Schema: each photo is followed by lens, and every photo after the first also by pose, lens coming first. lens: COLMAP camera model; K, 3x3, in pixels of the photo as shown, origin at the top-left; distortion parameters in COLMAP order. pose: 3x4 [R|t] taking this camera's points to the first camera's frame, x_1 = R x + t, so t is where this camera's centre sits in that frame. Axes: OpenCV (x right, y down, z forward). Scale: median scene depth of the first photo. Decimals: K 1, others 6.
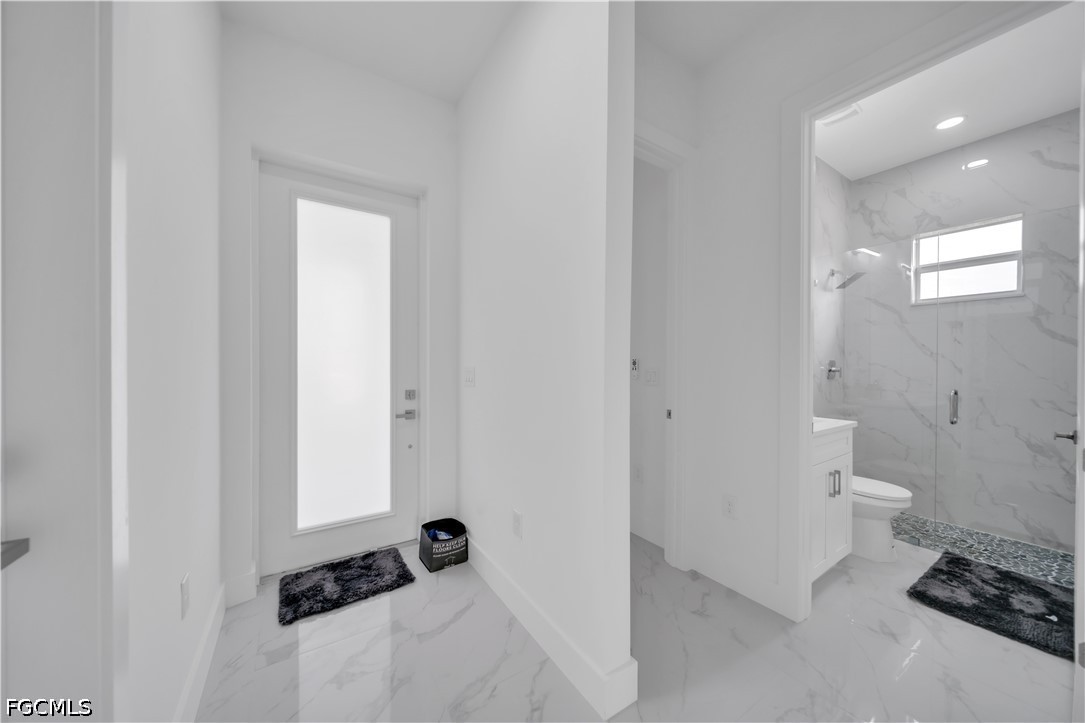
lens RADIAL K [[375.1, 0, 543.6], [0, 375.1, 363.7], [0, 0, 1]] dist [0.001898, -0.001253]
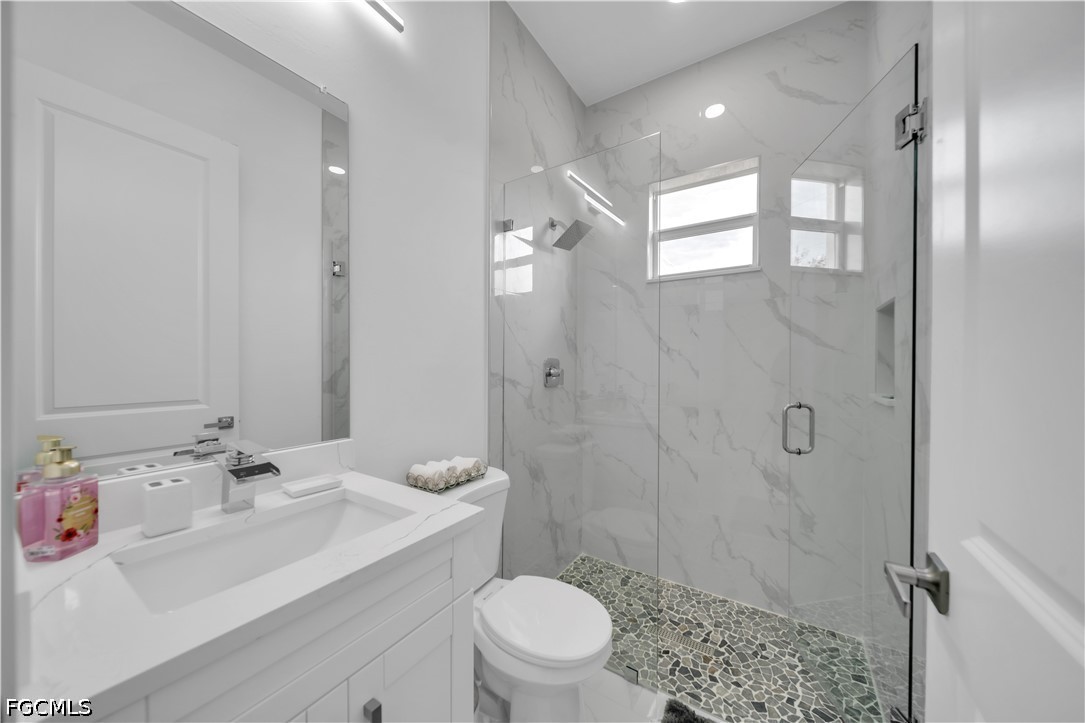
lens RADIAL K [[375.1, 0, 540.0], [0, 375.1, 362.5], [0, 0, 1]] dist [0.001898, -0.001253]
pose [[0.917514, 0.000603, 0.397703, 0.527931], [0.000870, 0.999993, -0.003523, 0.000347], [-0.397702, 0.003578, 0.917508, 0.442386]]
